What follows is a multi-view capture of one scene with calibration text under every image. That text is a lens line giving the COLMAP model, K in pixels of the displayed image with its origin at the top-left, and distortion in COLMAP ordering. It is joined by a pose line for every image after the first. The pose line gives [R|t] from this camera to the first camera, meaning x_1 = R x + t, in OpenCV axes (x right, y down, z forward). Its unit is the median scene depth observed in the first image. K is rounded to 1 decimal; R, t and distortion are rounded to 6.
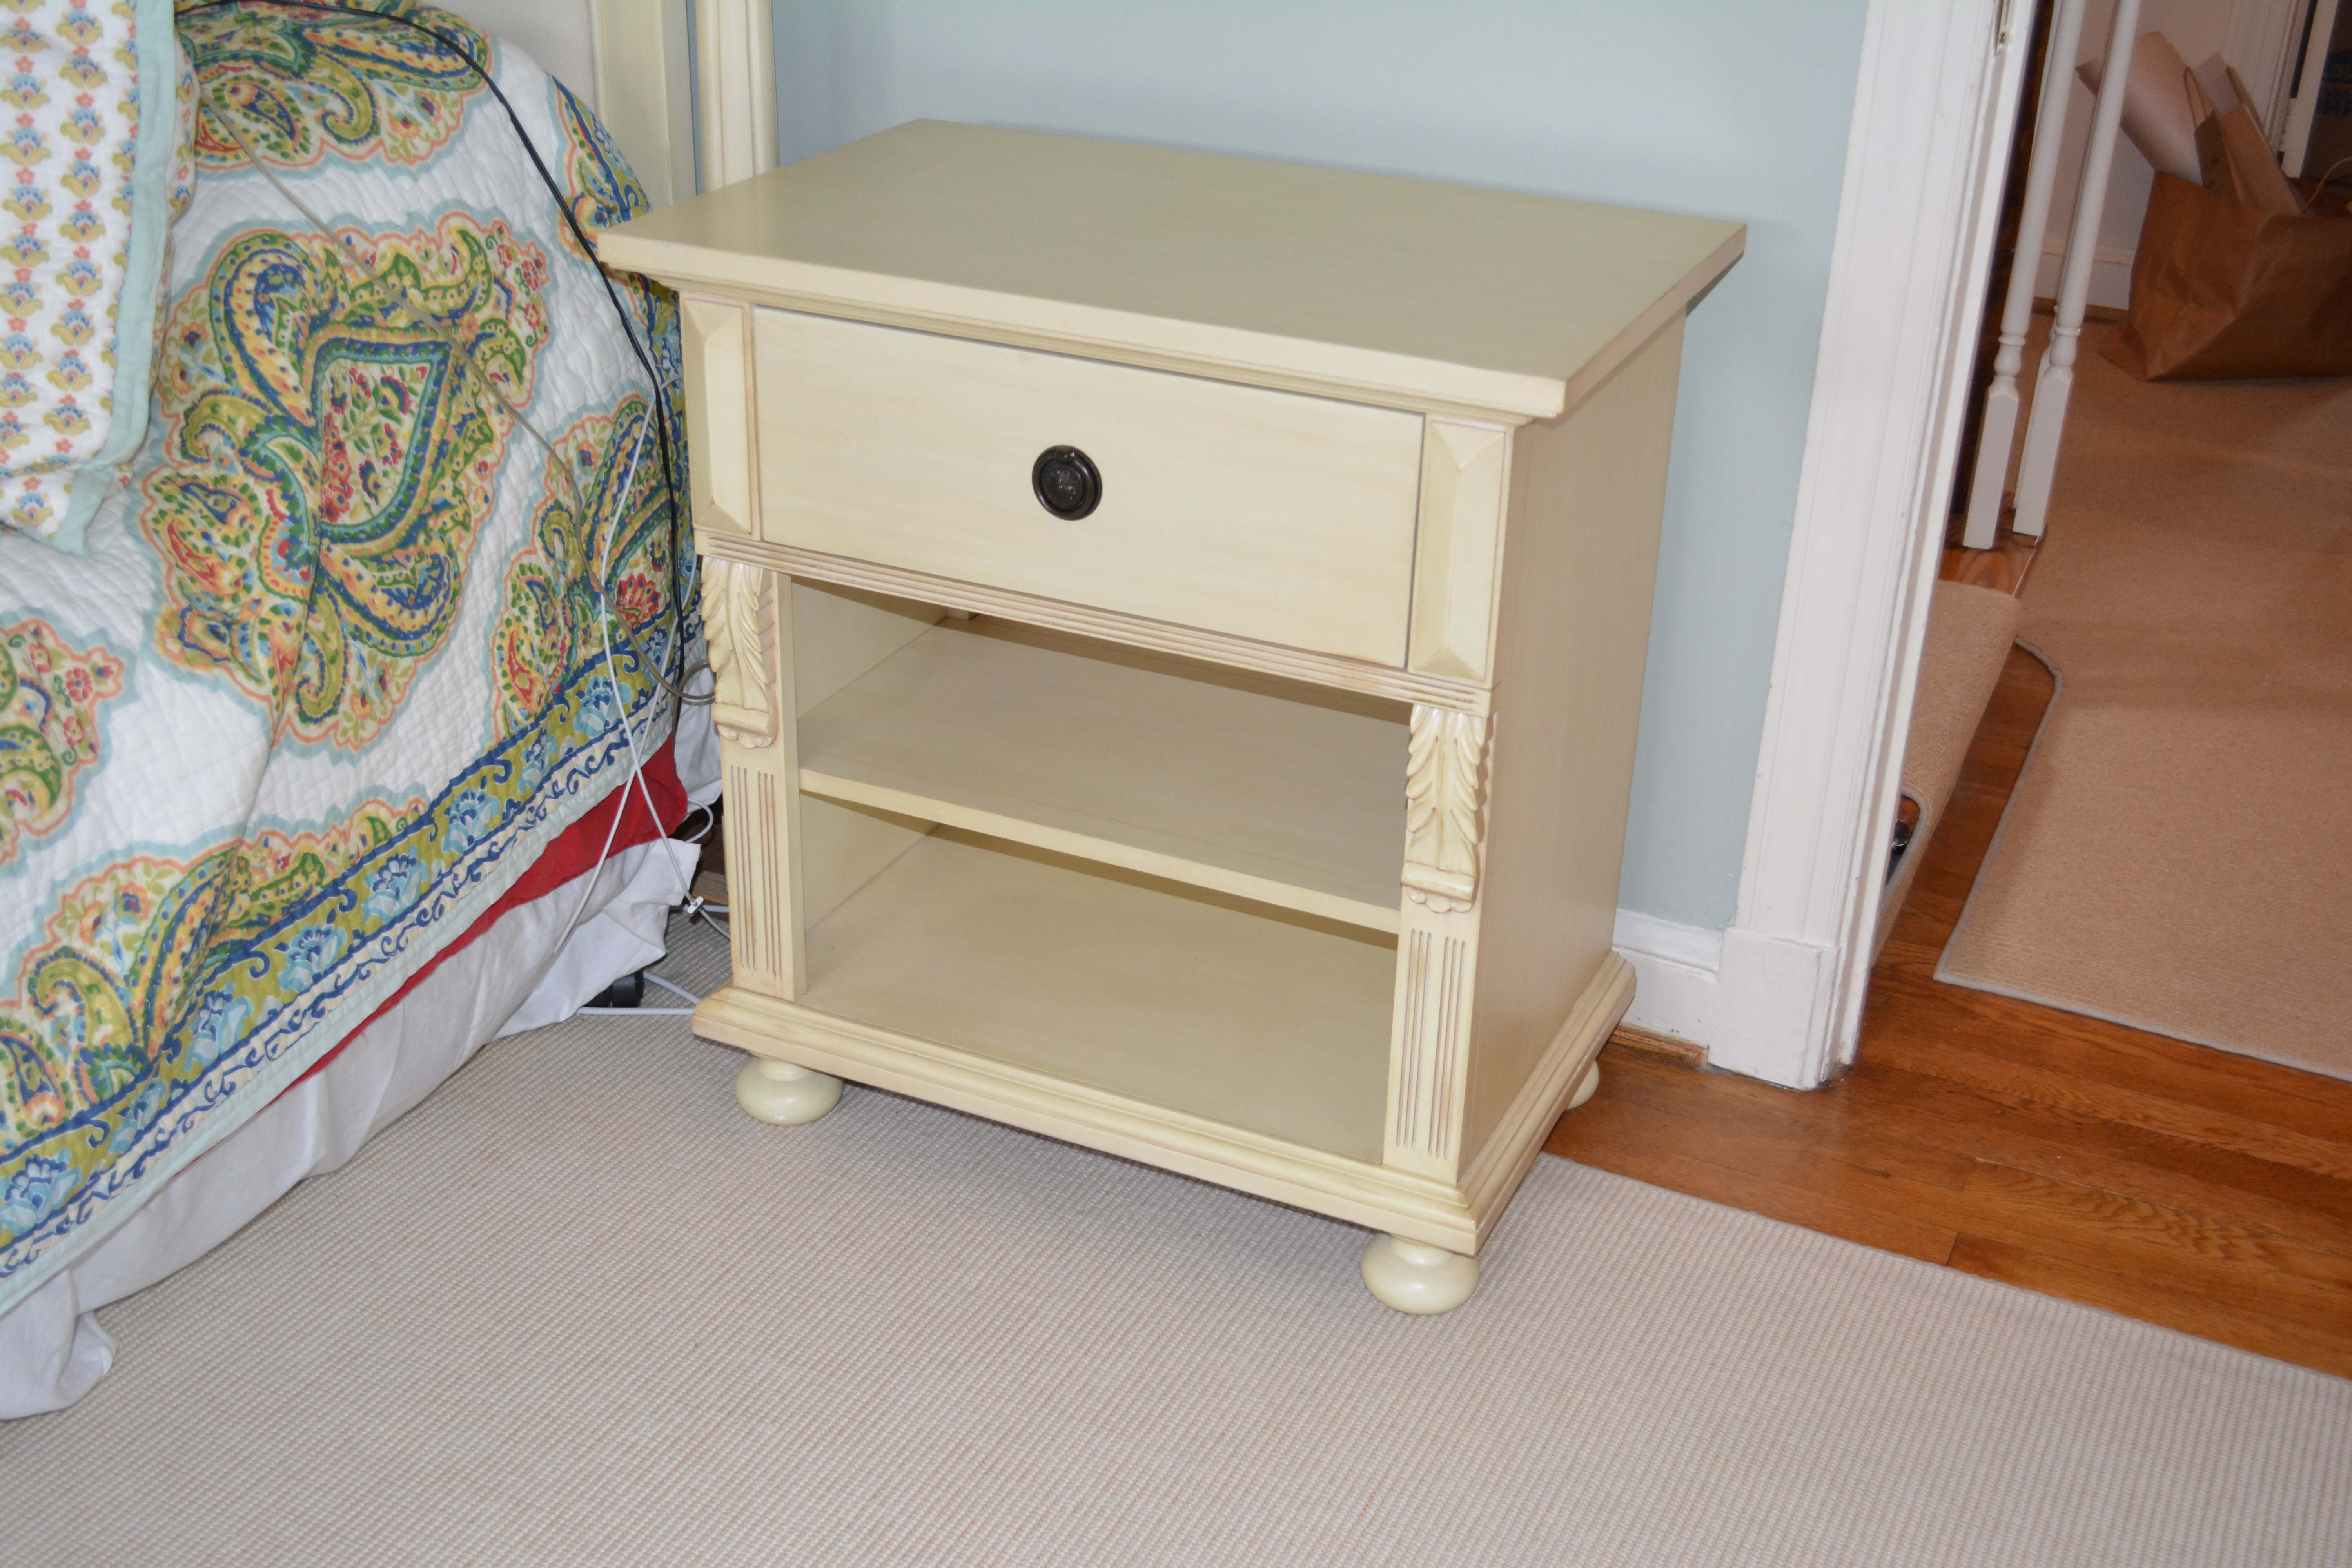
lens RADIAL K [[2611.2, 0, 1176.0], [0, 2611.2, 784.0], [0, 0, 1]] dist [-0.051378, 0.034959]
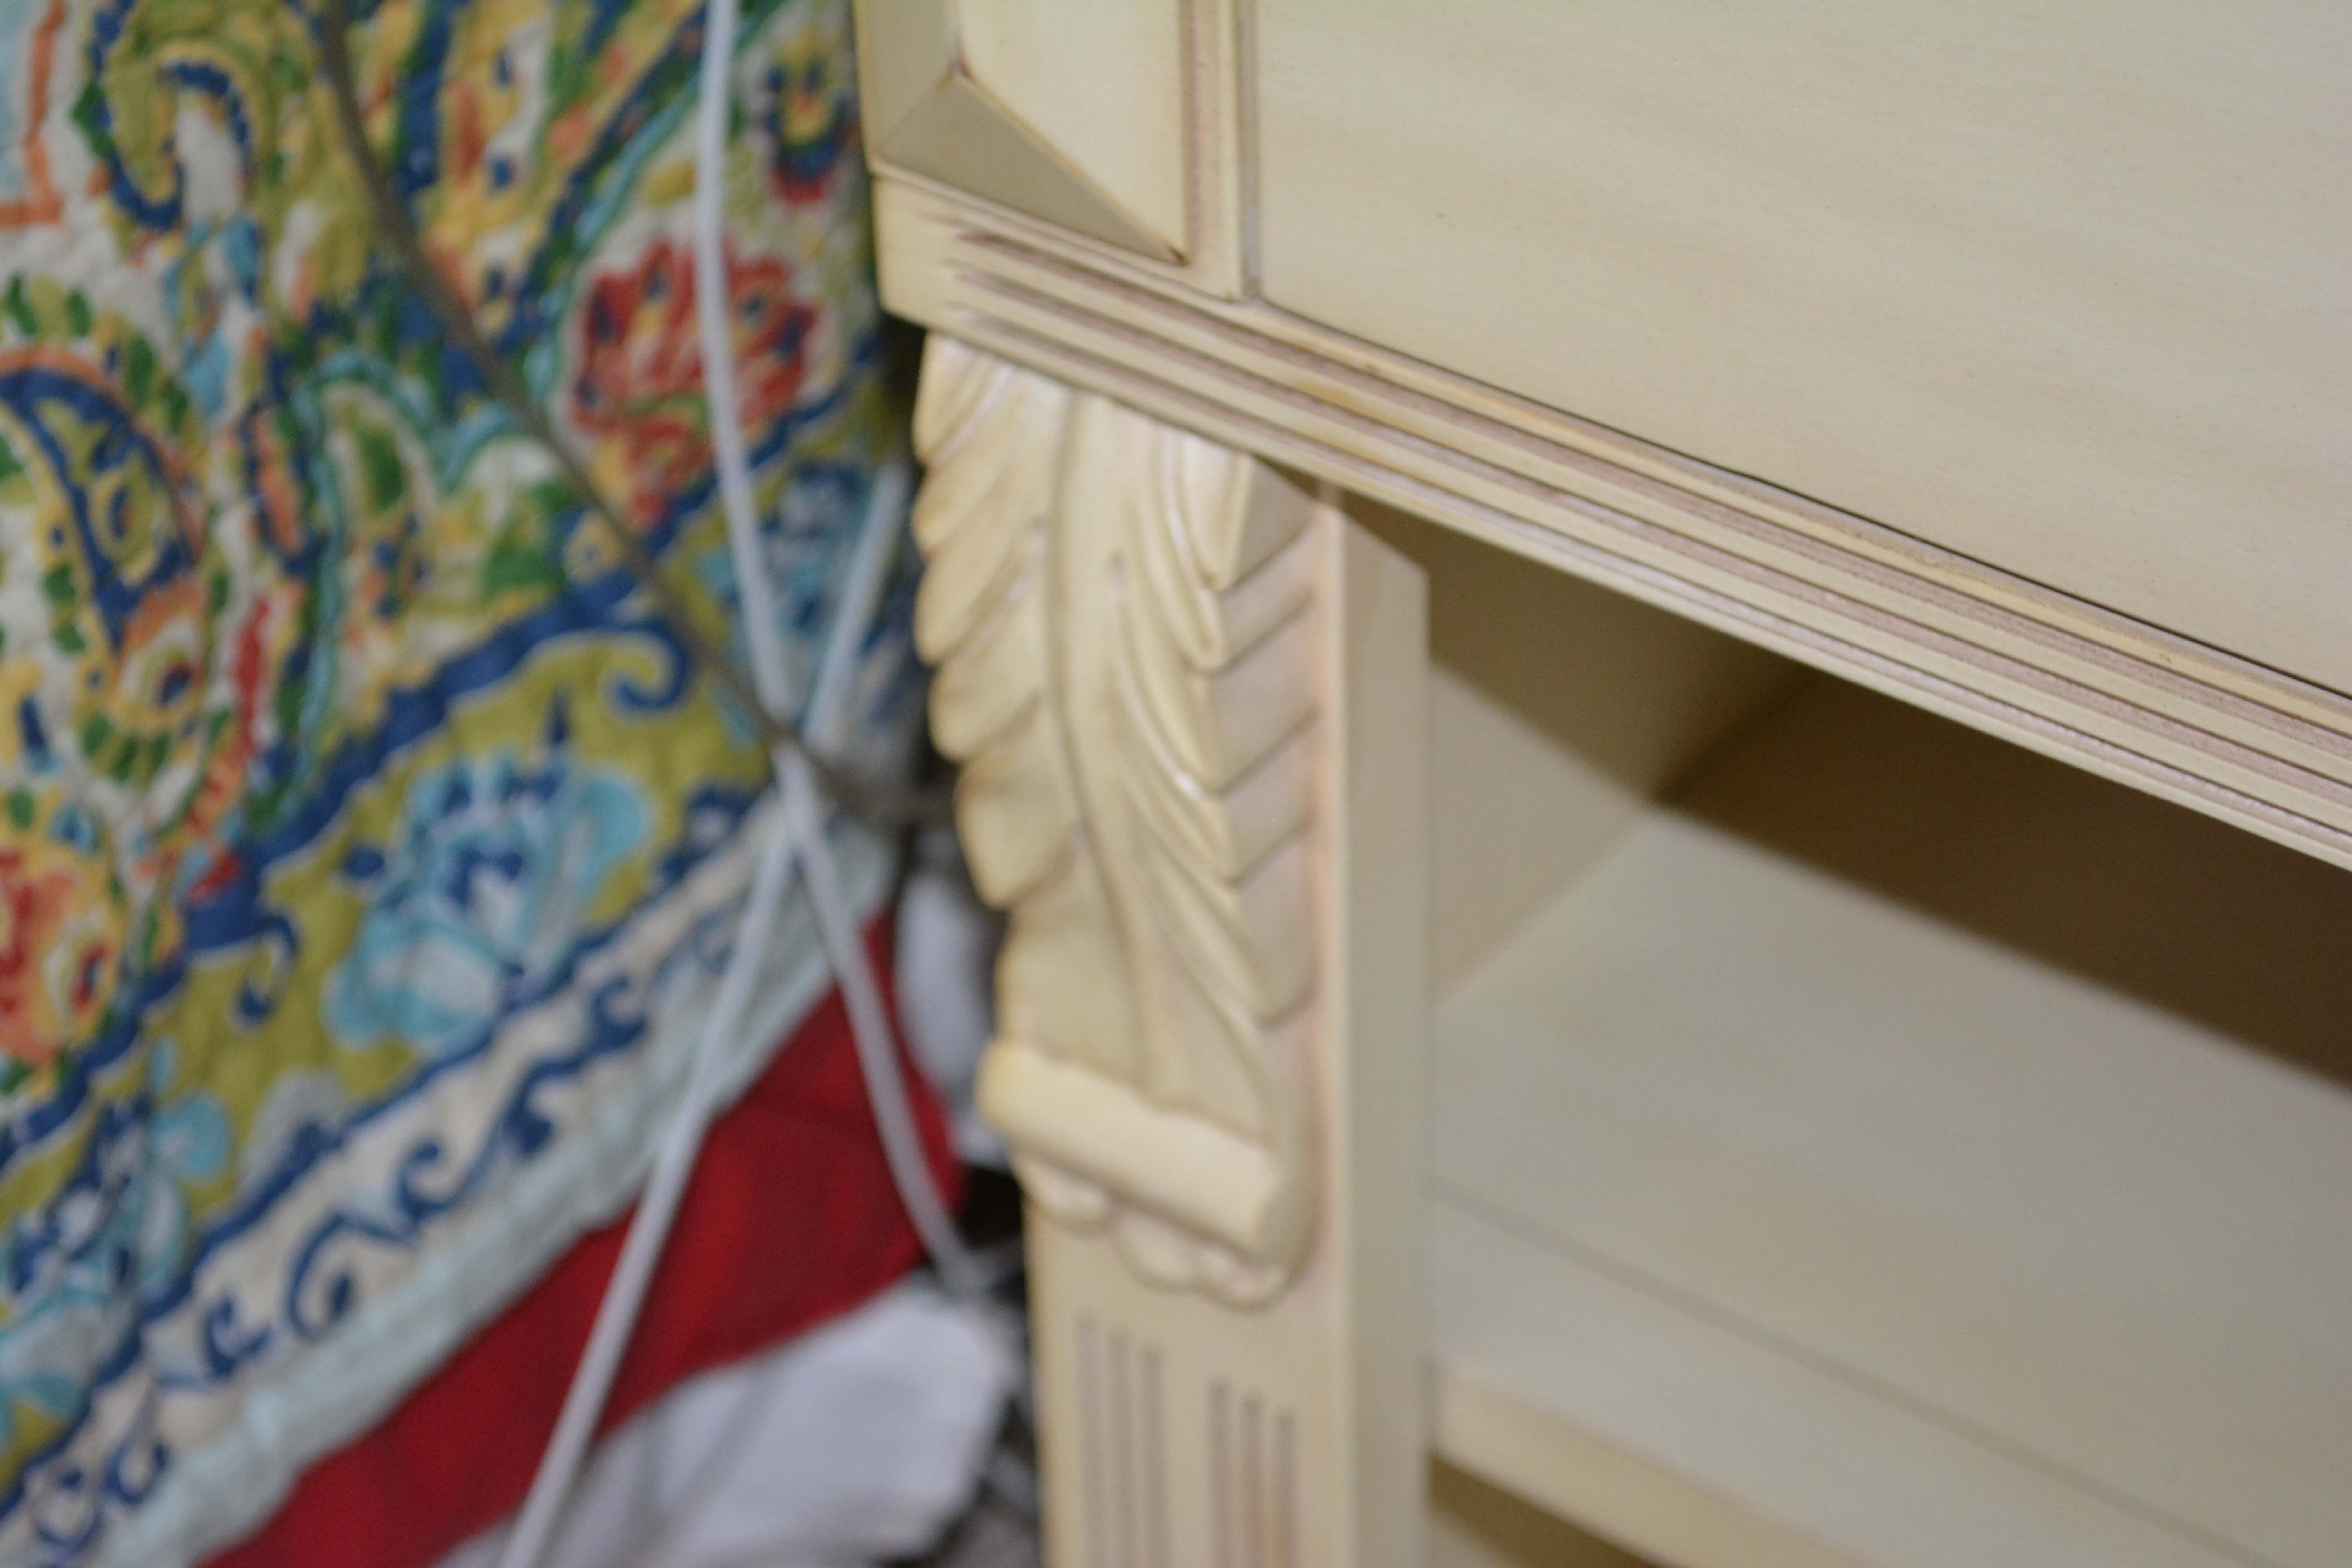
lens RADIAL K [[5256.2, 0, 1176.0], [0, 5256.2, 784.0], [0, 0, 1]] dist [0.024118, 0.160578]
pose [[0.973325, 0.086567, -0.212473, -0.089392], [-0.049229, 0.983317, 0.175111, -0.120194], [0.224087, -0.159980, 0.961349, 0.668691]]
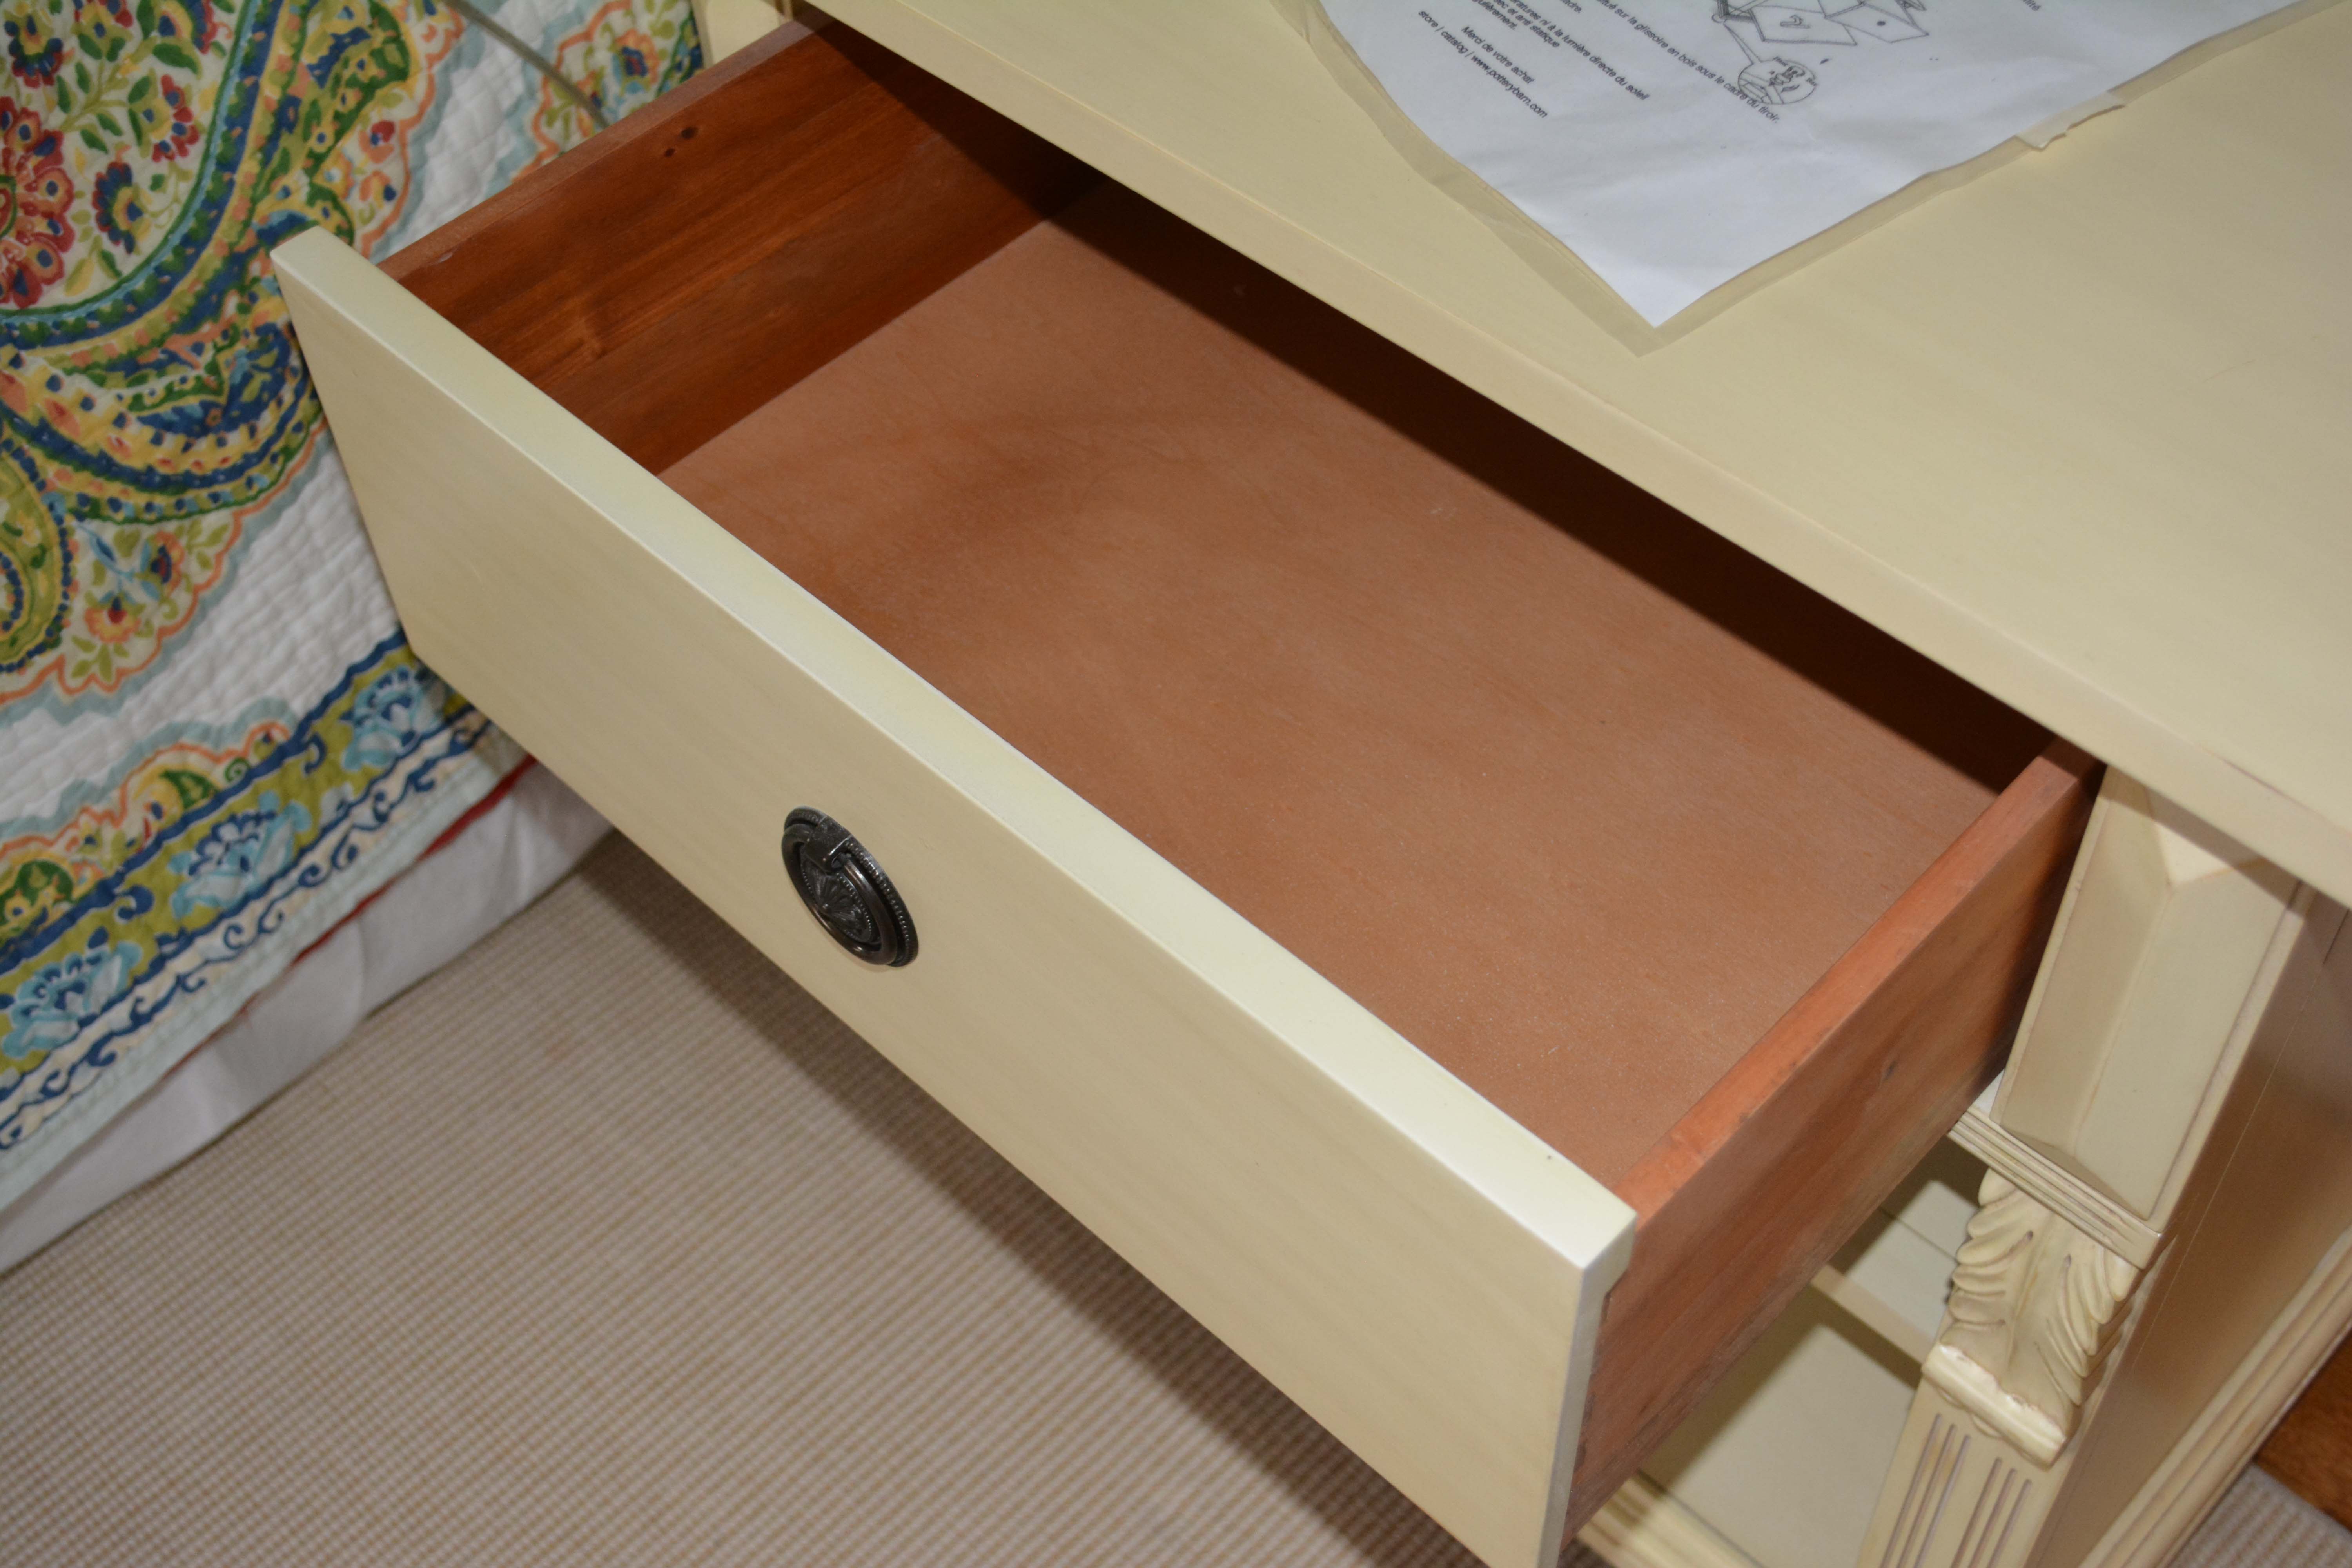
lens RADIAL K [[2710.6, 0, 1176.0], [0, 2710.6, 784.0], [0, 0, 1]] dist [-0.056797, 0.020370]
pose [[0.939817, 0.216777, -0.264104, 0.059014], [-0.086773, 0.899051, 0.429159, -0.249531], [0.330475, -0.380414, 0.863754, 0.523535]]
